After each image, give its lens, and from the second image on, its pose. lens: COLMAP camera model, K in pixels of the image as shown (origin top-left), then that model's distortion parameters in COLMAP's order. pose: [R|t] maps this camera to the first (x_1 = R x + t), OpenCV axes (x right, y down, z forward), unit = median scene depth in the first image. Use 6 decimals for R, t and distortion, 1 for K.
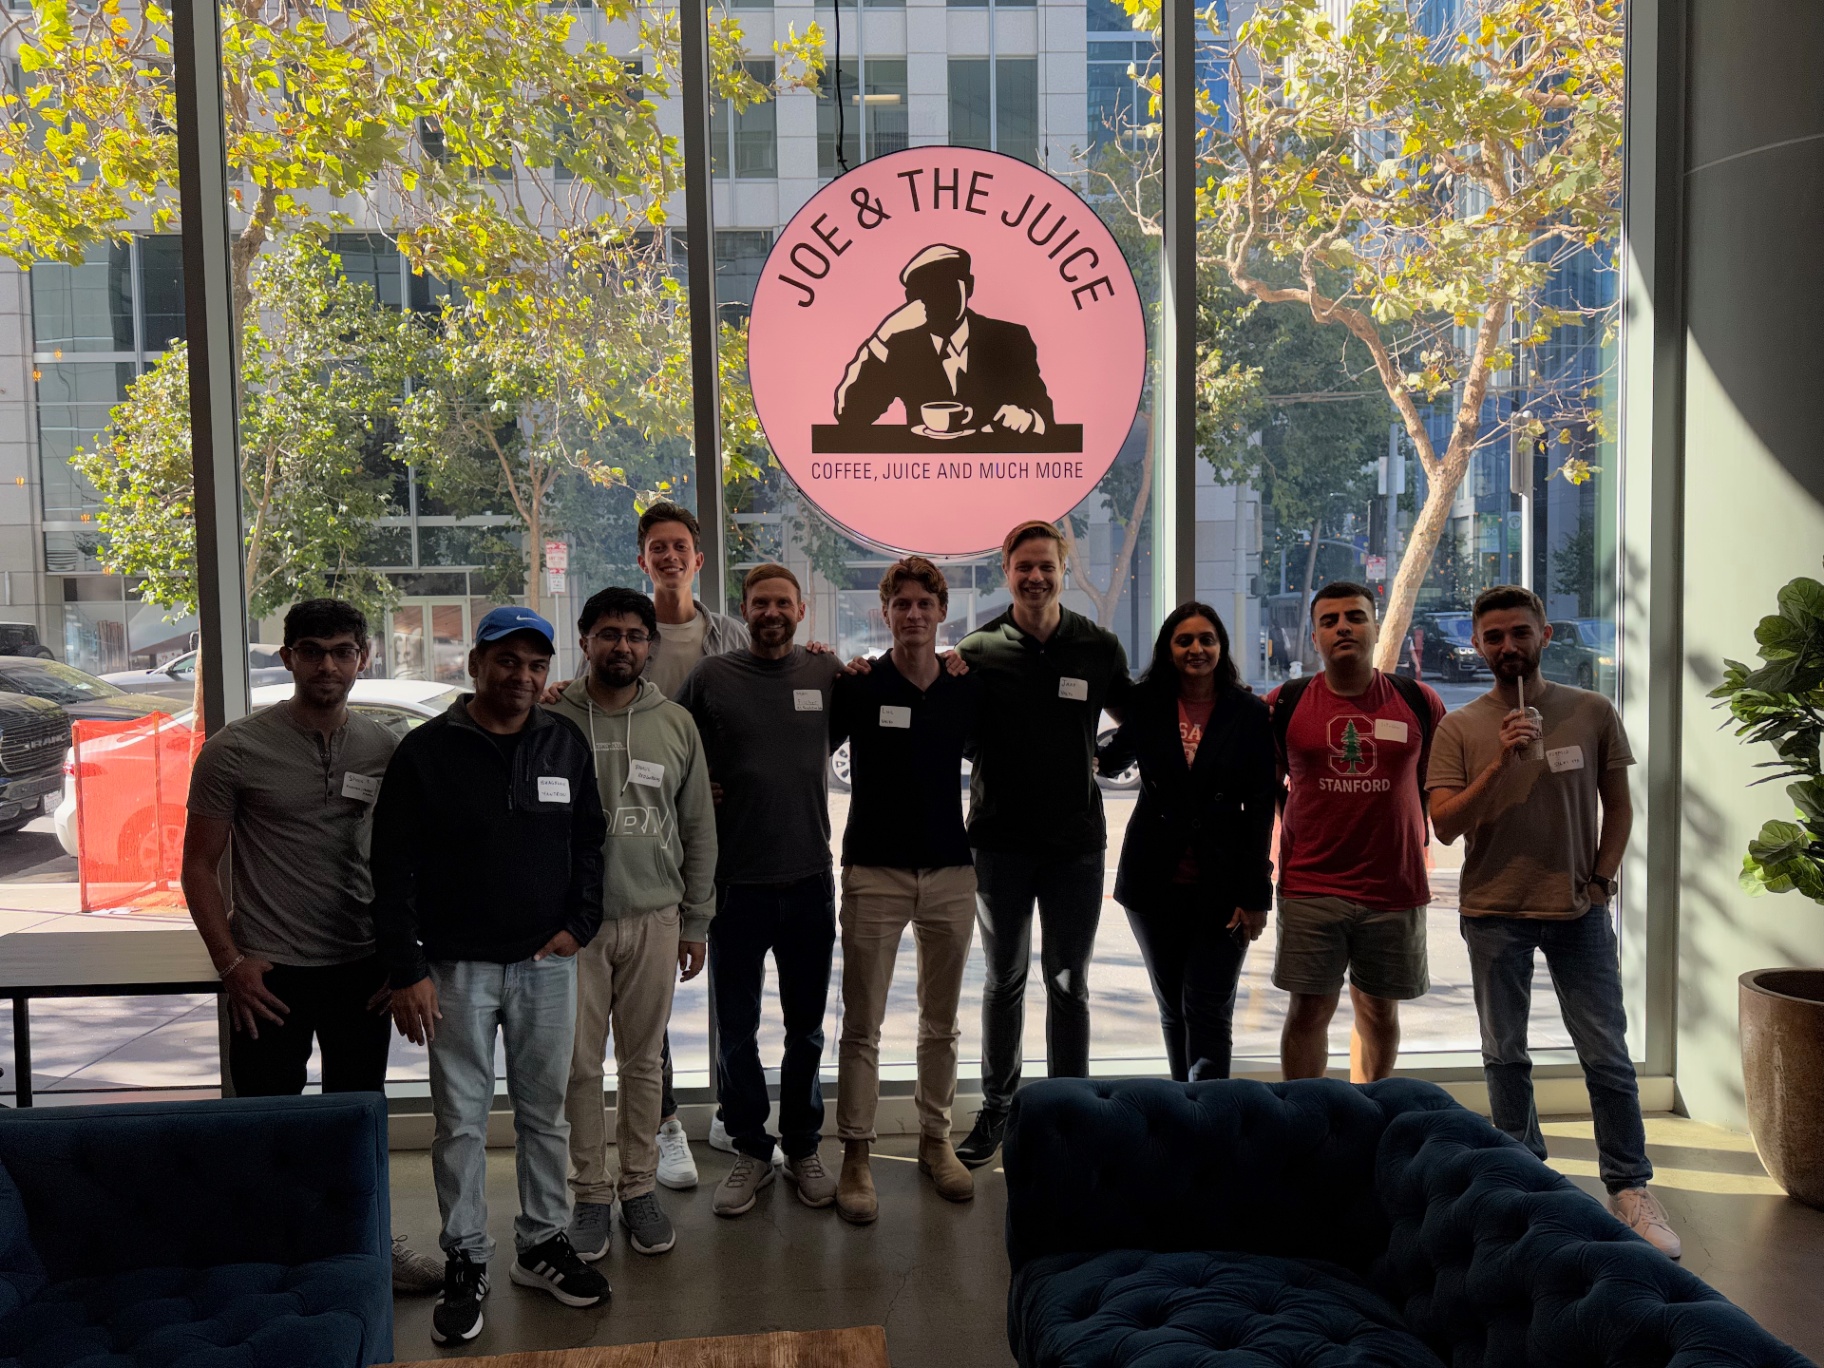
lens RADIAL K [[1238.5, 0, 920.6], [0, 1238.5, 695.1], [0, 0, 1]] dist [0.048985, -0.049584]
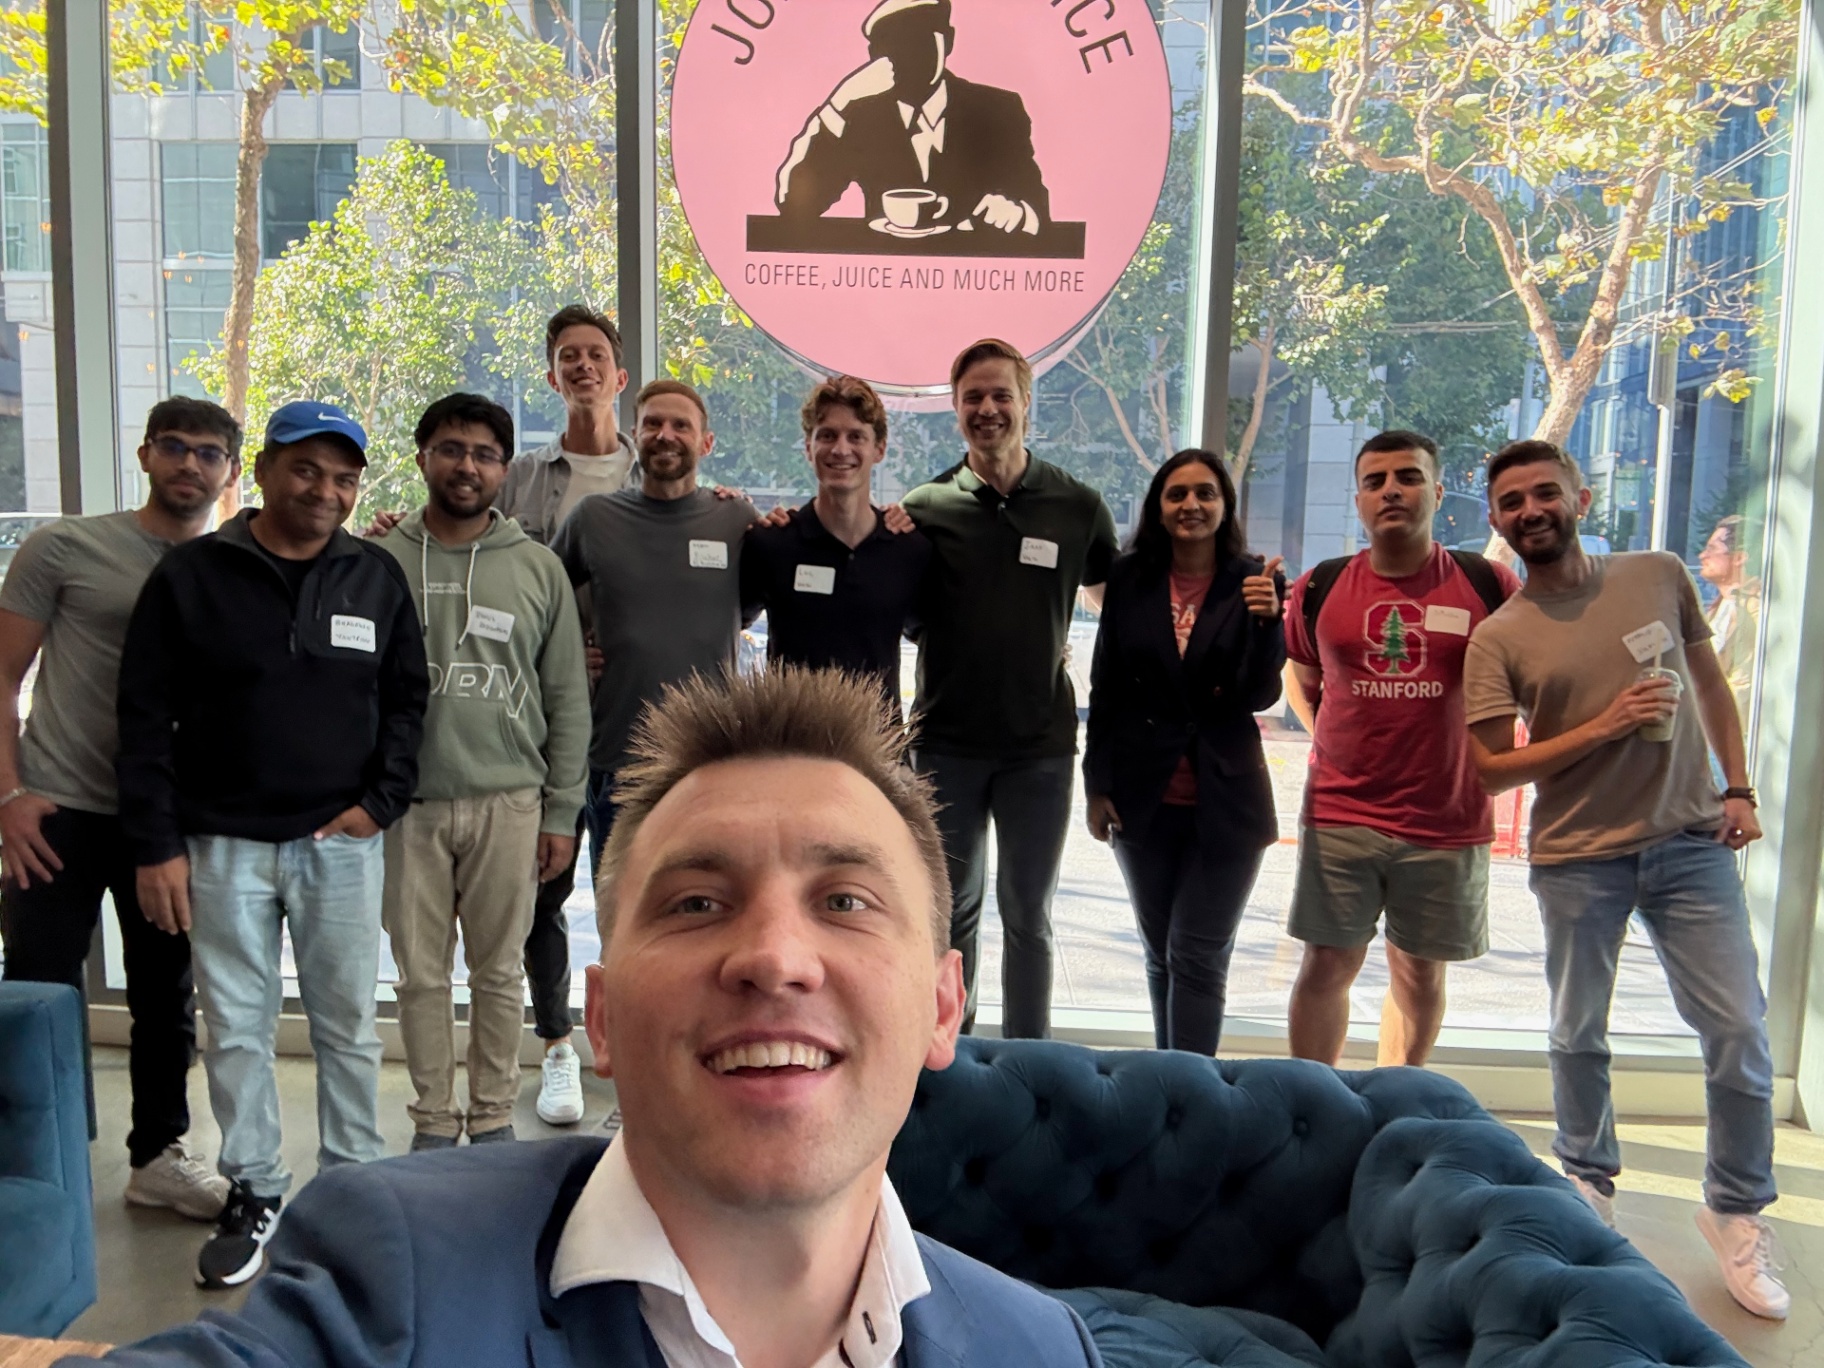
lens RADIAL K [[1238.5, 0, 919.9], [0, 1238.5, 701.8], [0, 0, 1]] dist [0.048985, -0.049584]
pose [[0.995728, 0.049886, -0.077703, 0.103358], [-0.045620, 0.997402, 0.055742, 0.048091], [0.080282, -0.051959, 0.995417, 0.183018]]
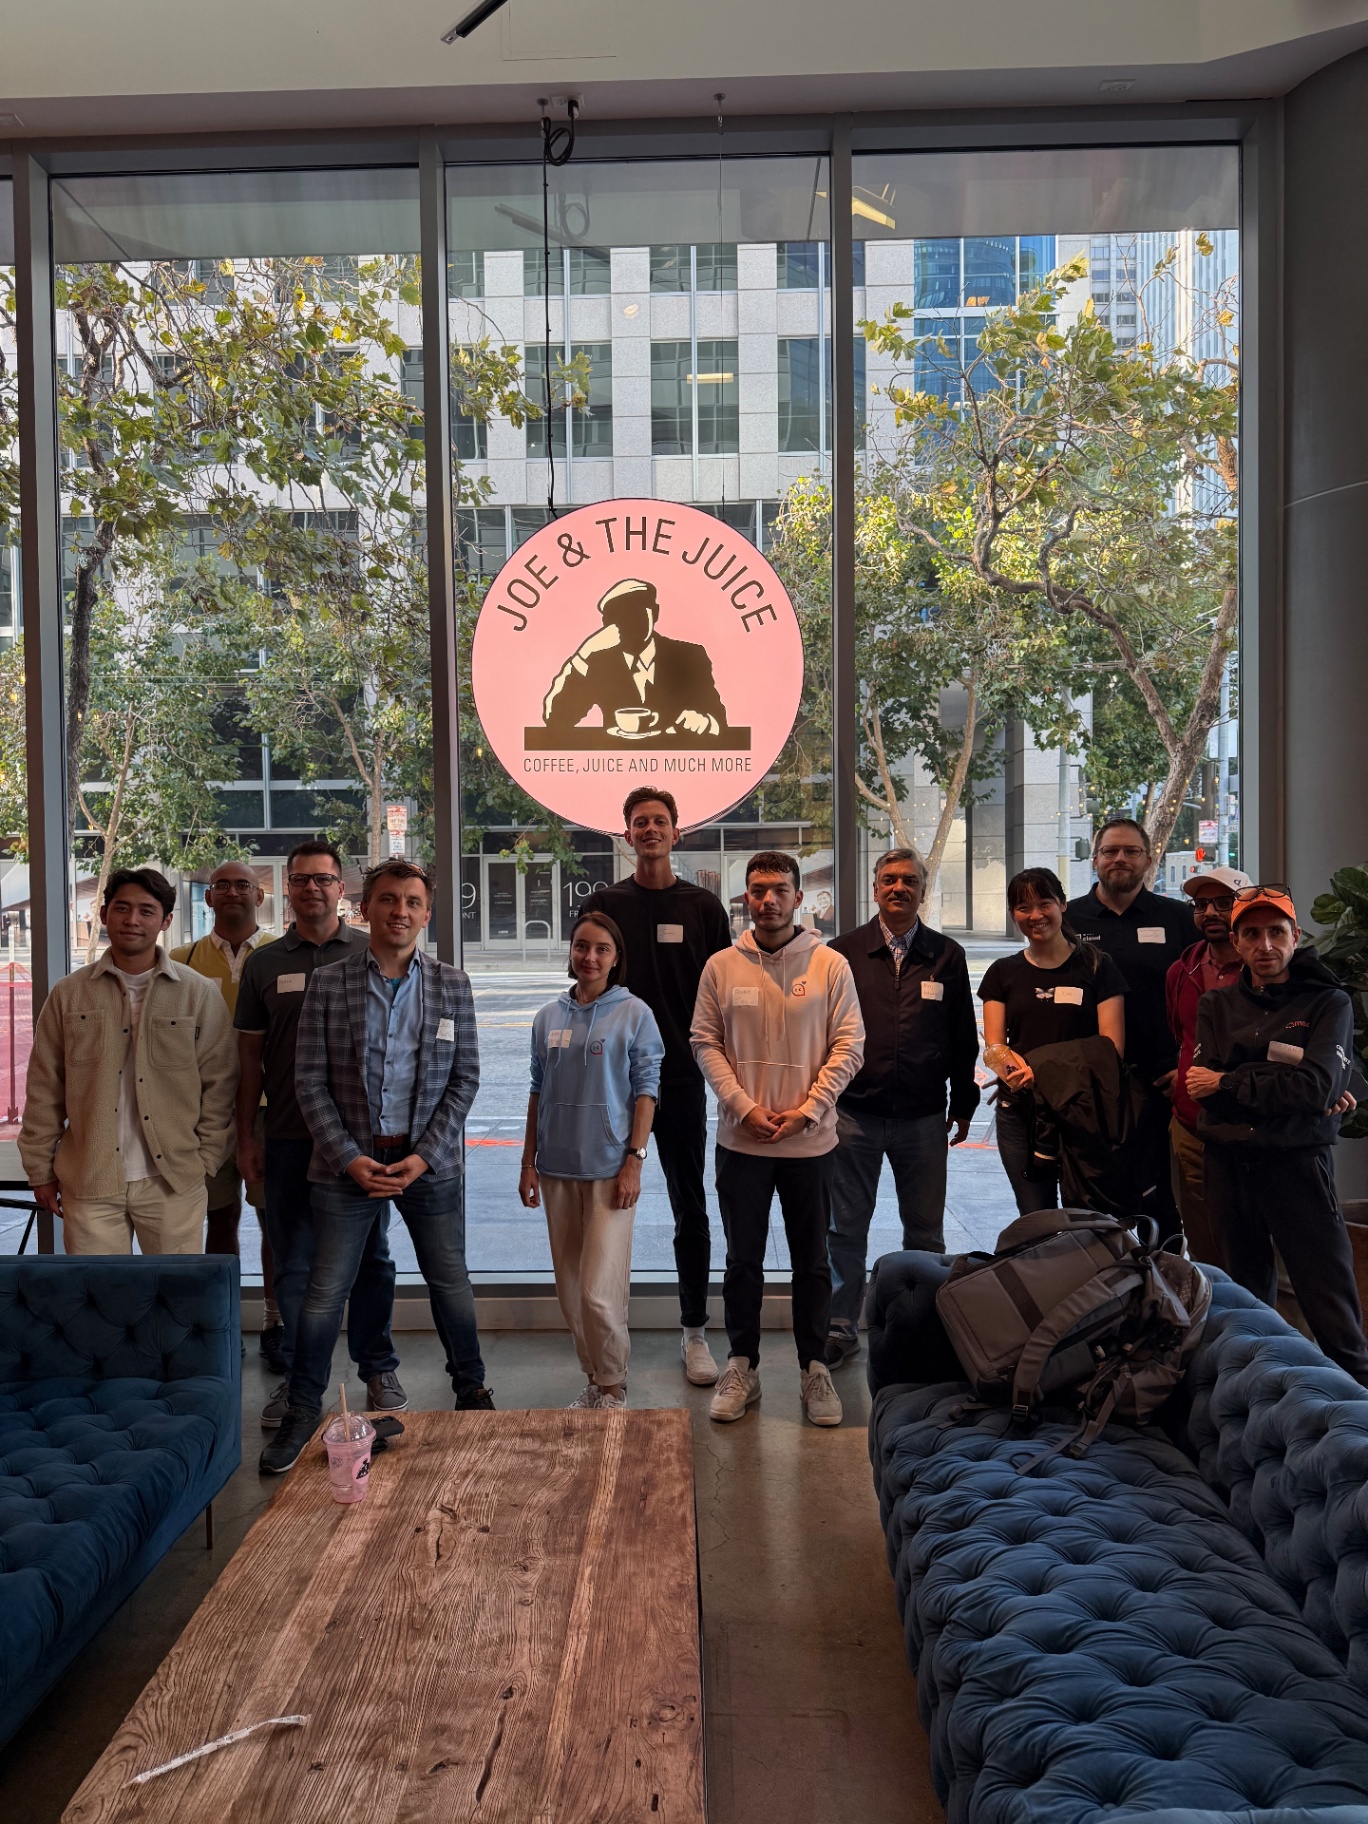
lens RADIAL K [[1238.5, 0, 682.6], [0, 1238.5, 915.6], [0, 0, 1]] dist [0.048985, -0.049584]
pose [[0.997980, 0.006350, -0.063204, 0.142564], [-0.008392, 0.999450, -0.032095, 0.001867], [0.062966, 0.032561, 0.997484, -0.184735]]
